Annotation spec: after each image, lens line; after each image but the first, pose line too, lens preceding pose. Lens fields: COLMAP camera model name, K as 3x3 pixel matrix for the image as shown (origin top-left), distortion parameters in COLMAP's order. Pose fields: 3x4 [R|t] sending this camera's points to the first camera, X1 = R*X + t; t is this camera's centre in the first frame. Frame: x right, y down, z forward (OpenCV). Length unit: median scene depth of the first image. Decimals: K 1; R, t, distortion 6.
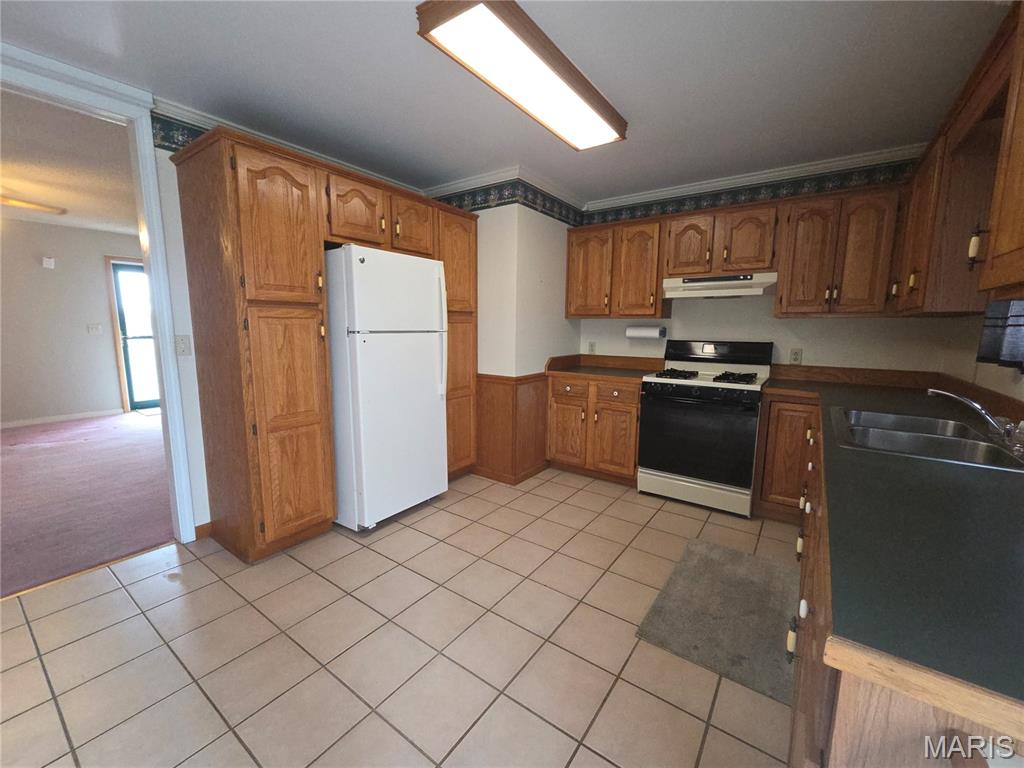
lens RADIAL K [[422.2, 0, 512.0], [0, 422.2, 384.0], [0, 0, 1]] dist [0.017381, -0.000099]
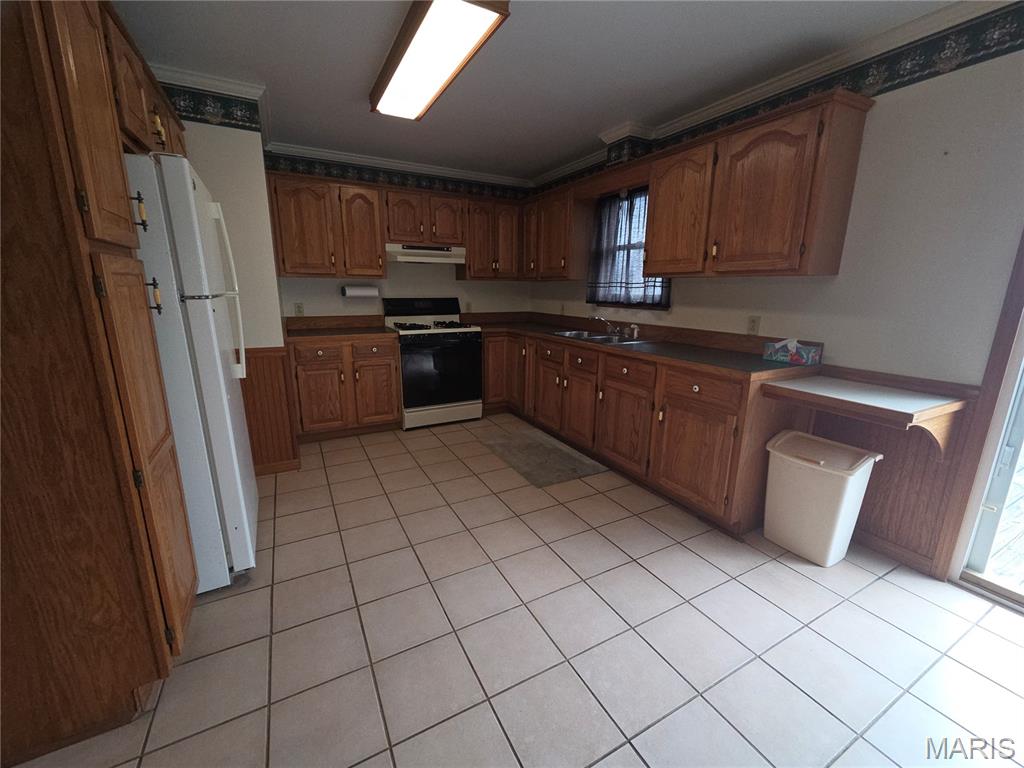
lens RADIAL K [[416.2, 0, 512.0], [0, 416.2, 384.0], [0, 0, 1]] dist [-0.002139, -0.000103]
pose [[0.438707, -0.203671, 0.875245, -0.564956], [0.124457, 0.978362, 0.165284, -0.023580], [-0.889970, 0.036419, 0.454562, 0.217081]]
